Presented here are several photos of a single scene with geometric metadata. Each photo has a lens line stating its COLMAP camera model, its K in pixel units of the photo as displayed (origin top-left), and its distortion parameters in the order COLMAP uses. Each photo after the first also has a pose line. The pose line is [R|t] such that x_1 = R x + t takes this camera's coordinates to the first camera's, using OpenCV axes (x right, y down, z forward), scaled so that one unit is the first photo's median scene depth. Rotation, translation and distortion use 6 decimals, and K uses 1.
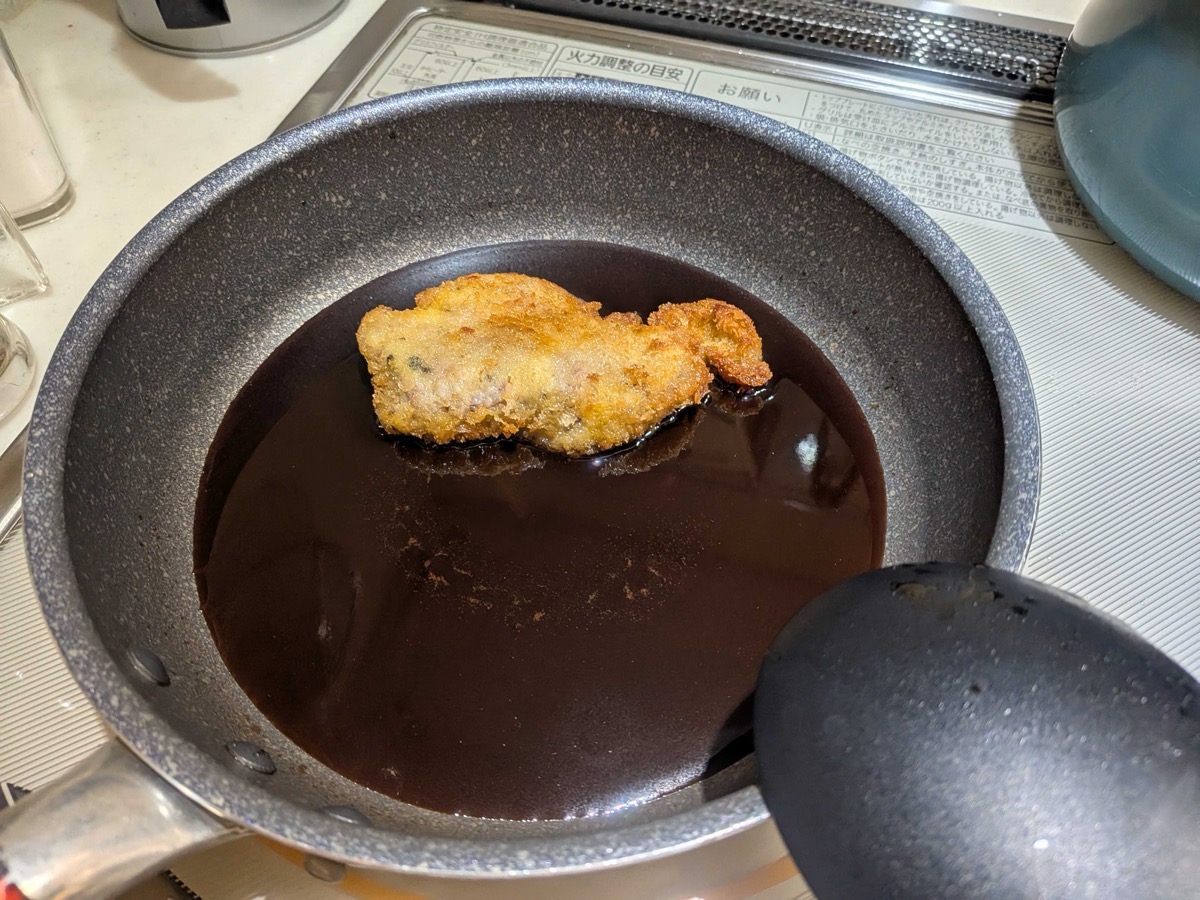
lens RADIAL K [[926.2, 0, 575.0], [0, 926.2, 473.0], [0, 0, 1]] dist [0.043072, -0.130974]
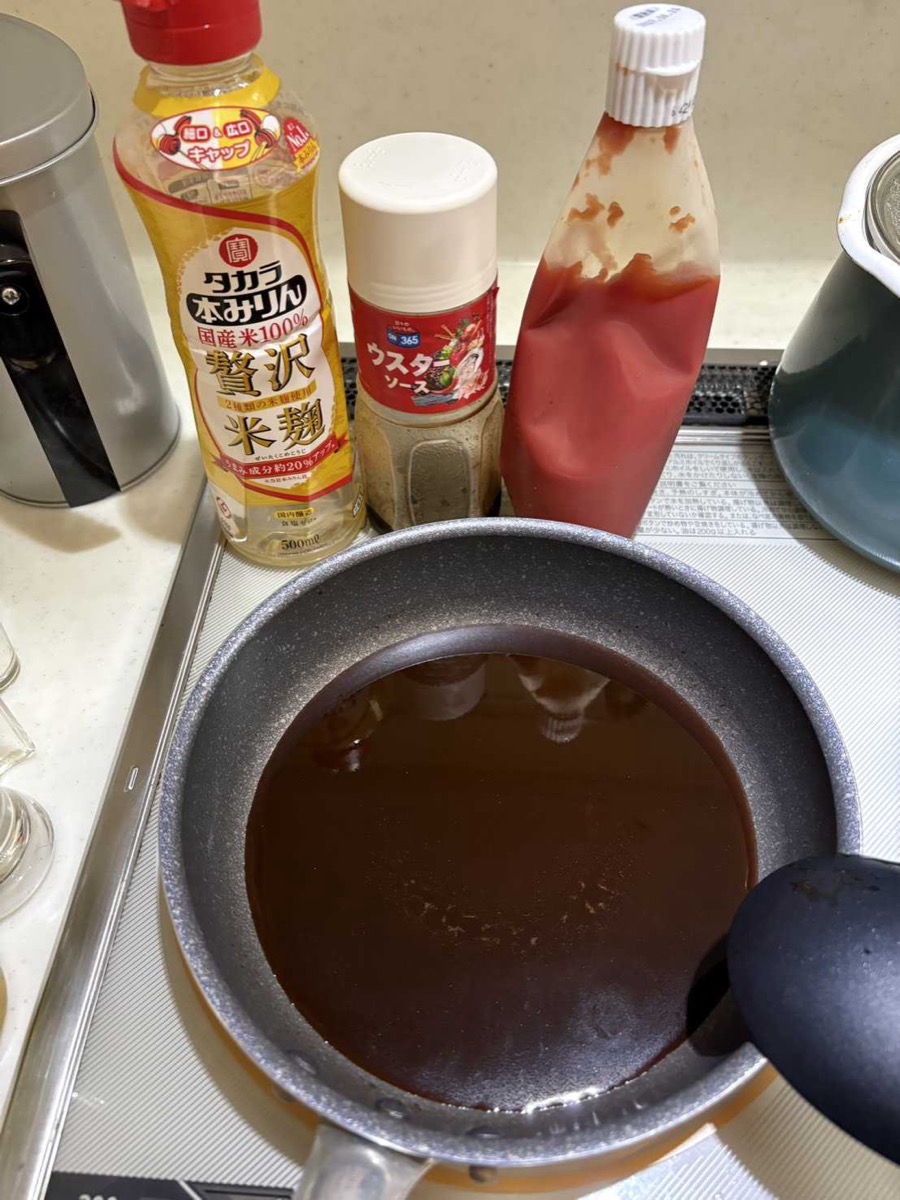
lens RADIAL K [[950.2, 0, 431.7], [0, 950.2, 601.2], [0, 0, 1]] dist [0.019376, -0.056560]
pose [[0.970424, -0.206314, 0.125348, -0.226464], [0.216285, 0.973684, -0.071829, -0.235967], [-0.107230, 0.096816, 0.989509, -0.365251]]
